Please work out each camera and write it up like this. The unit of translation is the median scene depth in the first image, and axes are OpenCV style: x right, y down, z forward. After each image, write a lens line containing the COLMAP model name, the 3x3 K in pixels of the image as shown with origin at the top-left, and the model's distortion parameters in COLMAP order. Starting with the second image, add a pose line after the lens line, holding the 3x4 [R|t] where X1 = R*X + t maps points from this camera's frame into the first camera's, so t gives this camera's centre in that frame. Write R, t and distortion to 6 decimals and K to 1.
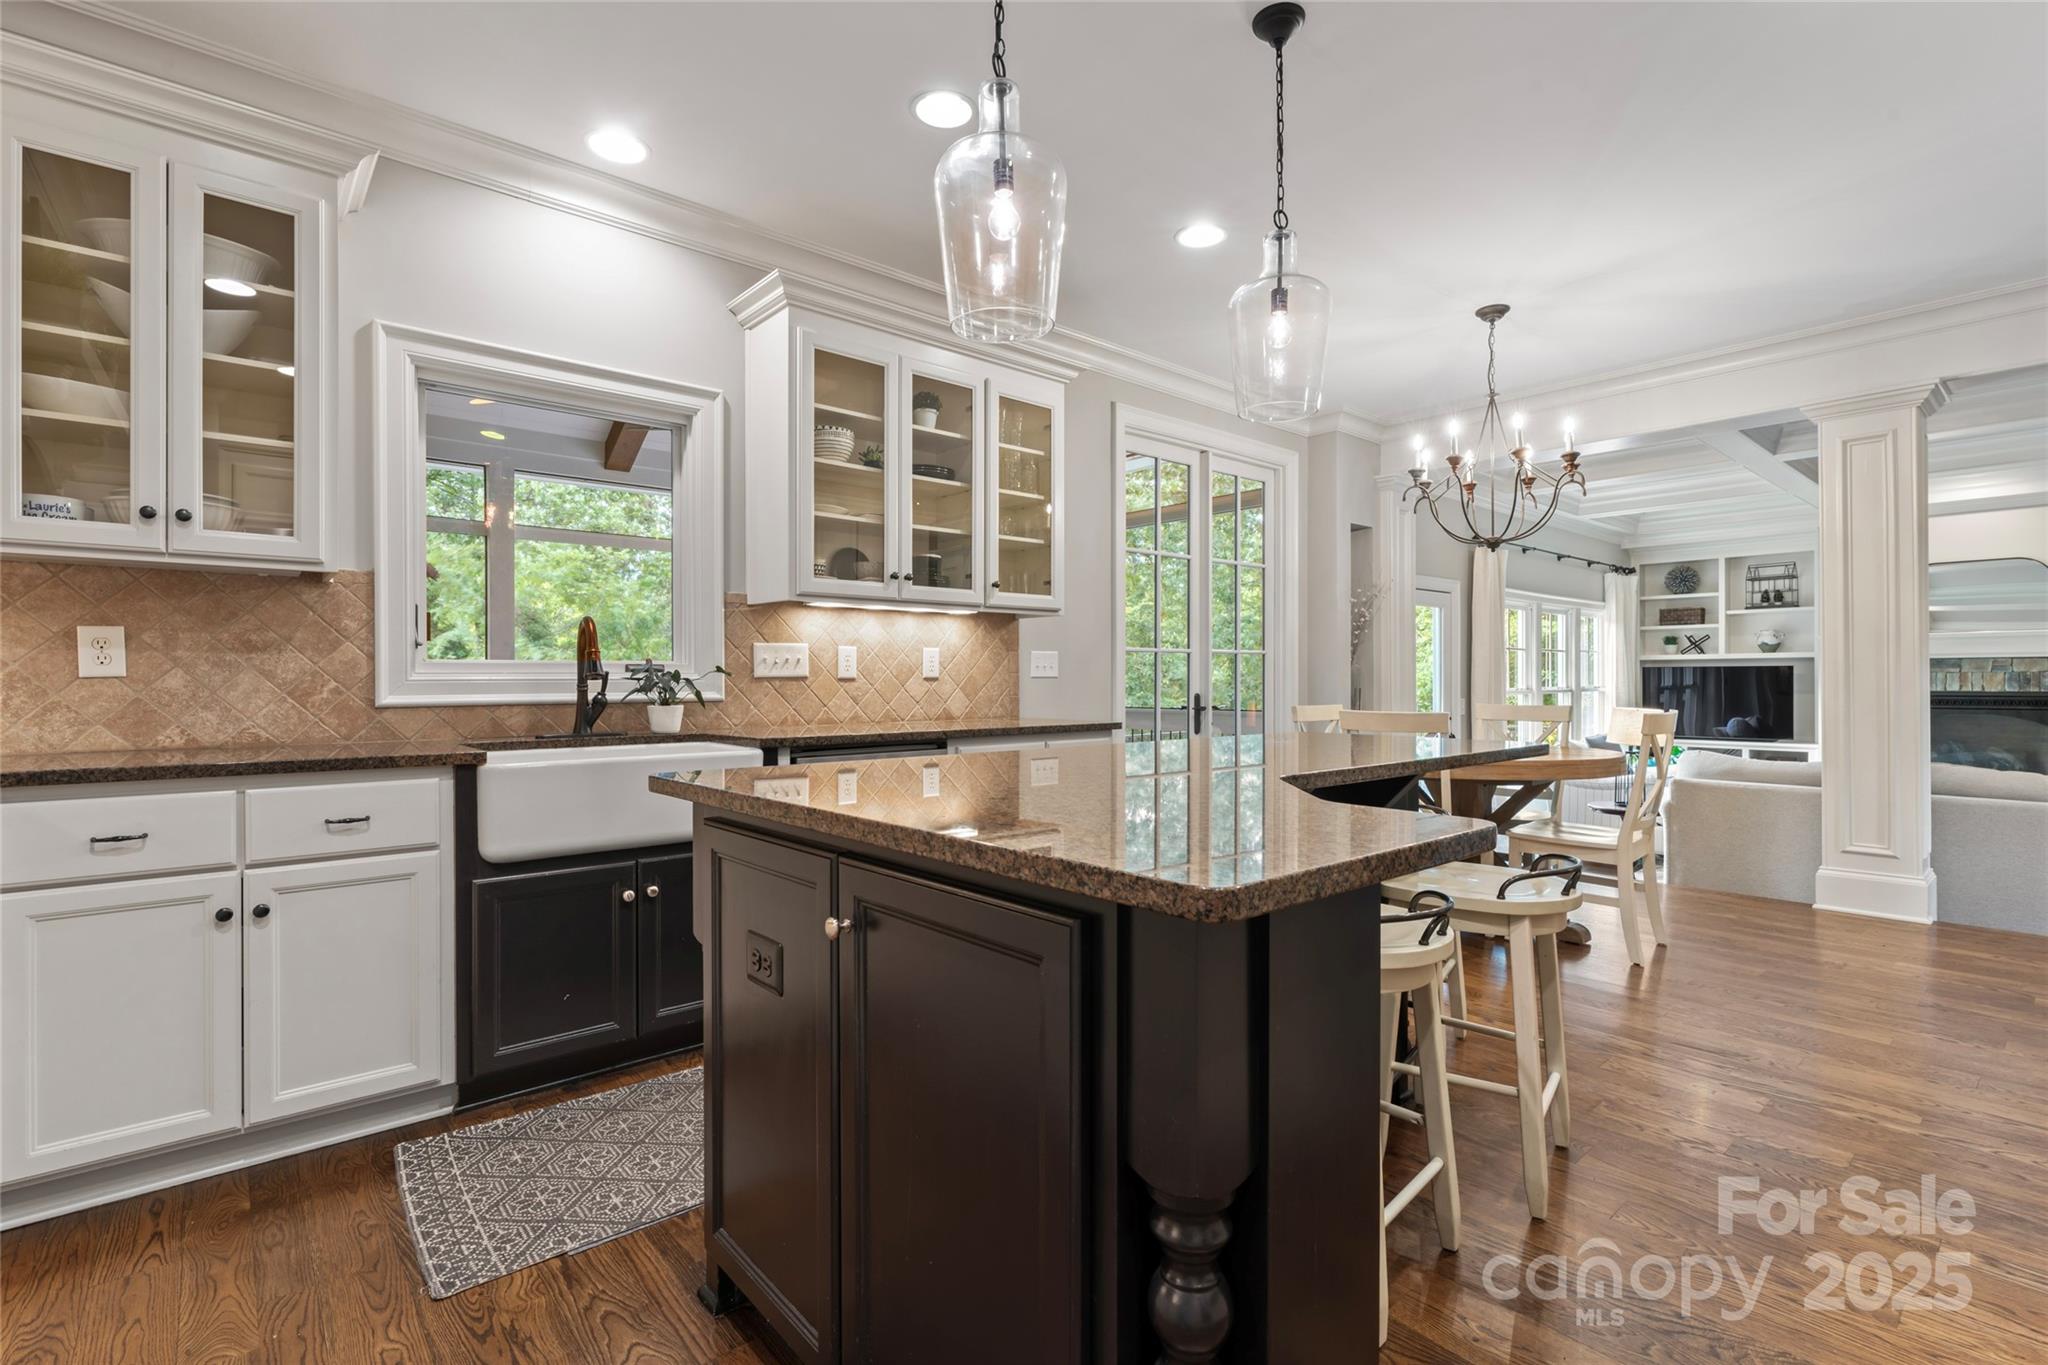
lens RADIAL K [[927.0, 0, 1024.0], [0, 927.0, 682.5], [0, 0, 1]] dist [0.001097, 0.000254]
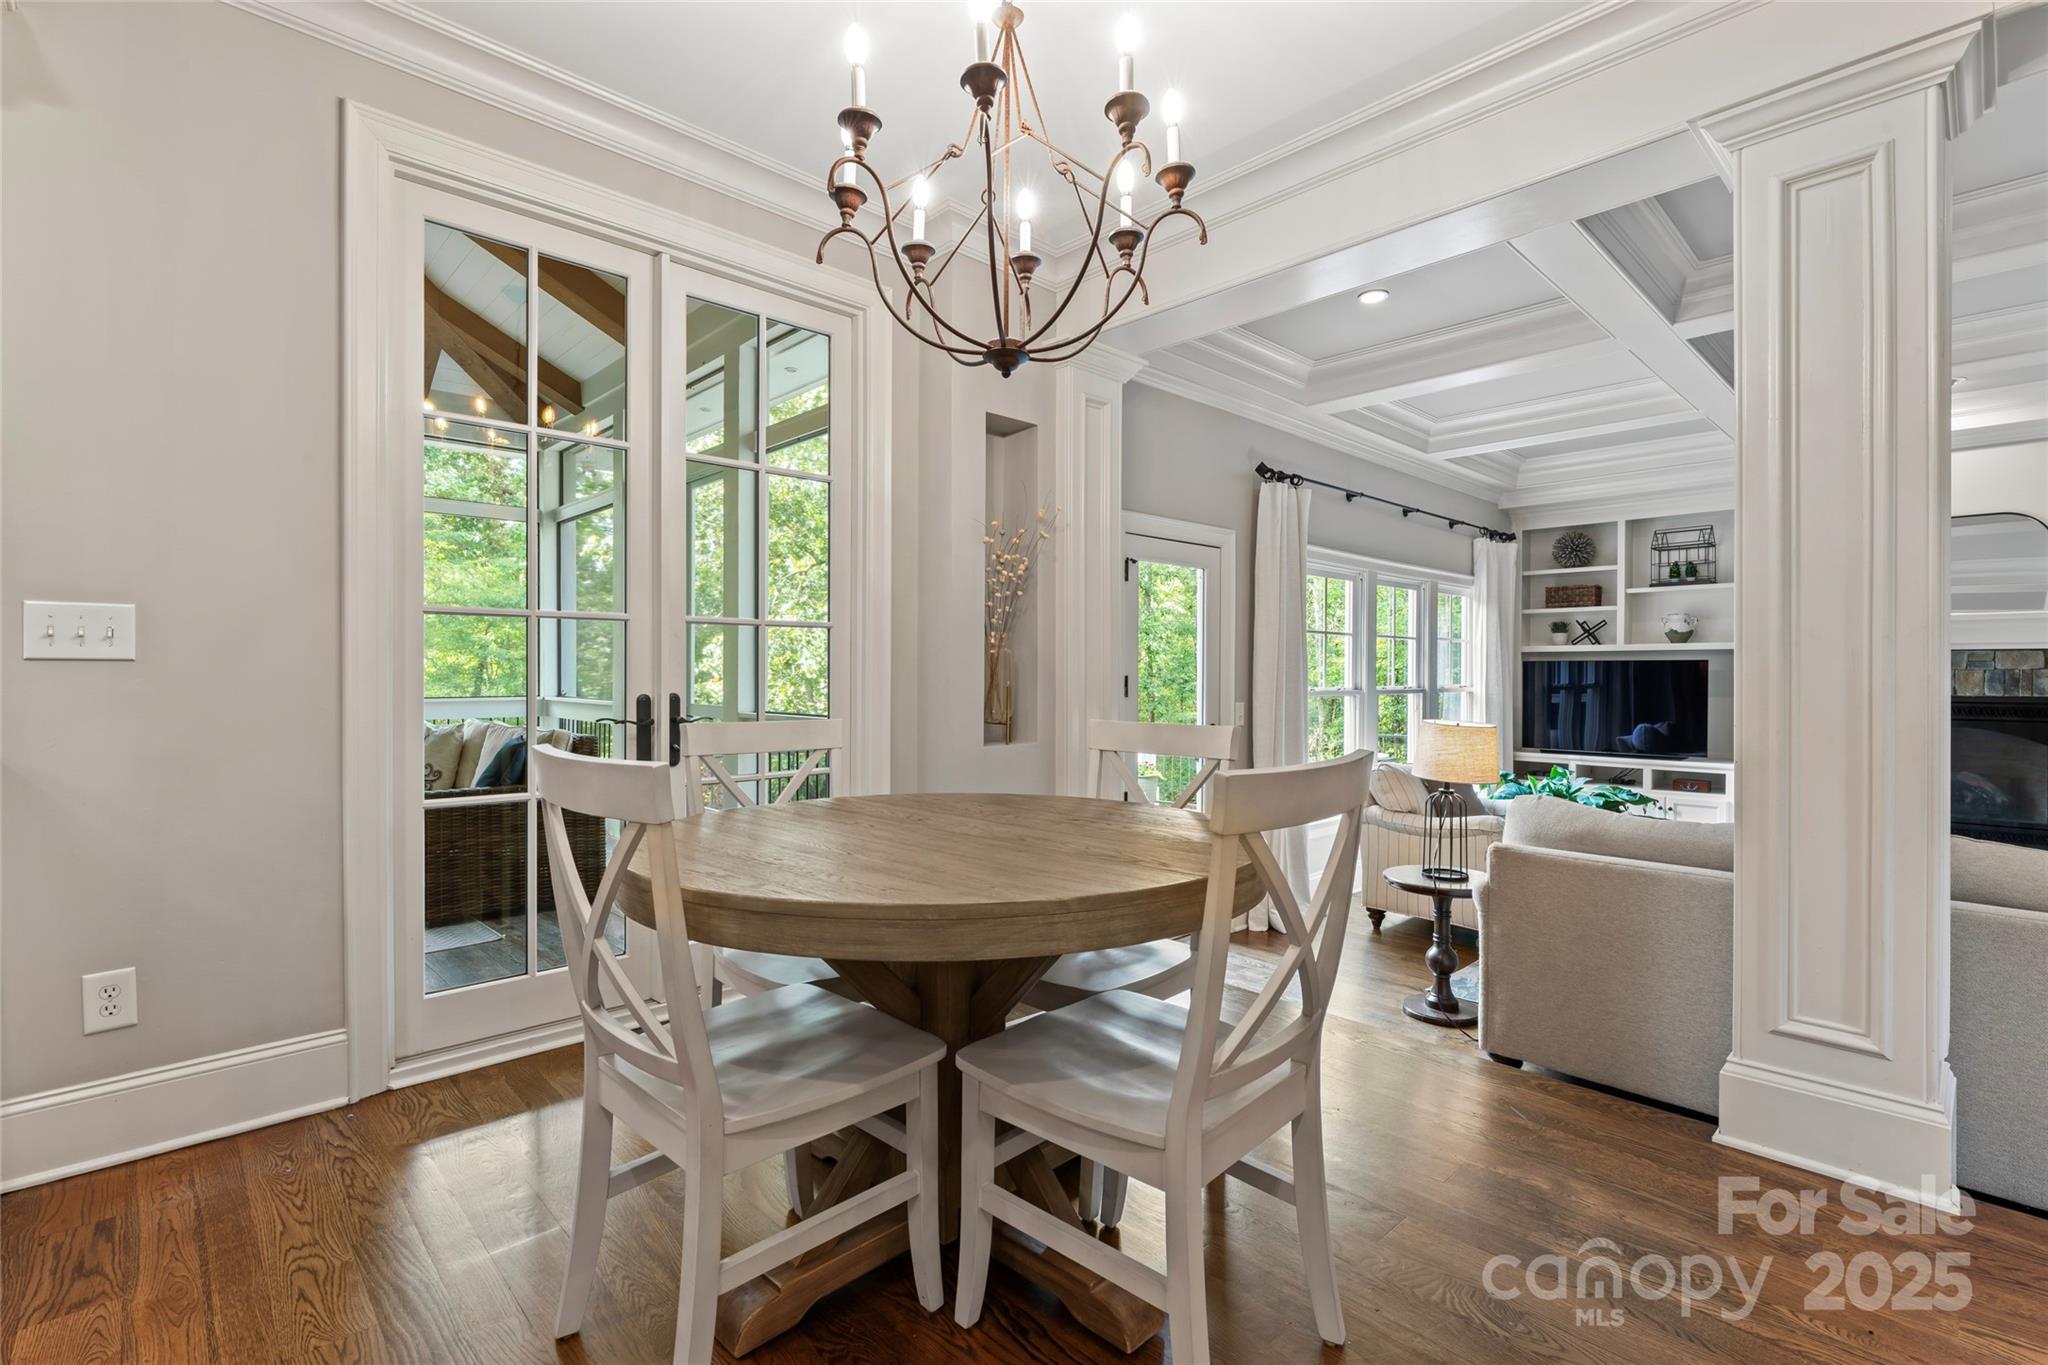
lens RADIAL K [[918.6, 0, 1024.0], [0, 918.6, 682.5], [0, 0, 1]] dist [-0.000423, -0.000173]
pose [[0.999079, 0.006652, 0.042392, 0.226015], [-0.006934, 0.999955, 0.006511, -0.000531], [-0.042347, -0.006799, 0.999080, 0.258835]]
